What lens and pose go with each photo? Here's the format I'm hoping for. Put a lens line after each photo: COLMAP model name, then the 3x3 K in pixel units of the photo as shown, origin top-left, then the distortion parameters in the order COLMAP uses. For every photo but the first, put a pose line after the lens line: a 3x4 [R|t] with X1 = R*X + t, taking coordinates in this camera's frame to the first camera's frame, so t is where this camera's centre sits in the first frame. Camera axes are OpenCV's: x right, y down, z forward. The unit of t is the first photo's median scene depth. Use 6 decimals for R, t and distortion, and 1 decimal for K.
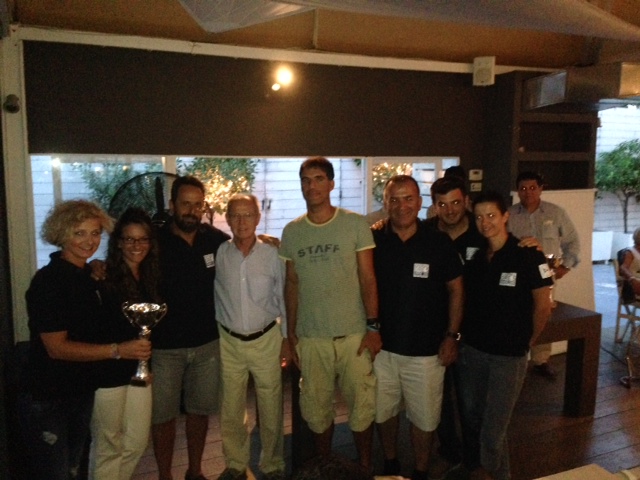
lens RADIAL K [[590.5, 0, 321.1], [0, 590.5, 243.3], [0, 0, 1]] dist [0.121551, -0.204682]
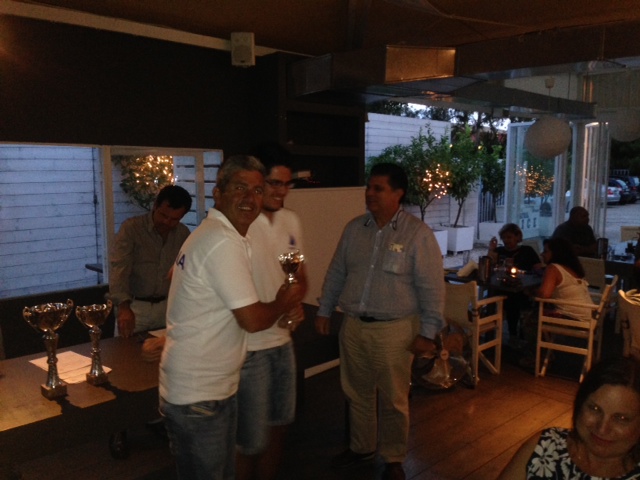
lens RADIAL K [[587.7, 0, 320.0], [0, 587.7, 240.0], [0, 0, 1]] dist [0.123918, -0.173923]
pose [[0.939554, -0.037631, 0.340326, 0.091151], [0.045892, 0.998814, -0.016255, 0.007413], [-0.339311, 0.030891, 0.940167, 0.202893]]
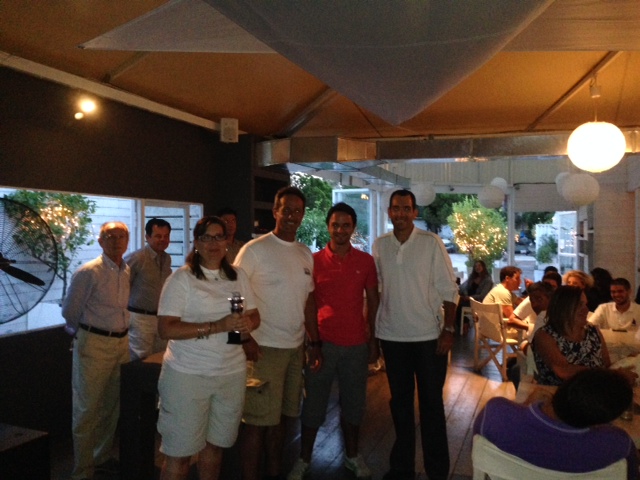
lens RADIAL K [[590.5, 0, 321.1], [0, 590.5, 243.3], [0, 0, 1]] dist [0.121551, -0.204682]
pose [[0.709056, -0.009815, 0.705083, -0.507870], [0.094124, 0.992273, -0.080842, 0.046516], [-0.698842, 0.123686, 0.704501, 0.118057]]
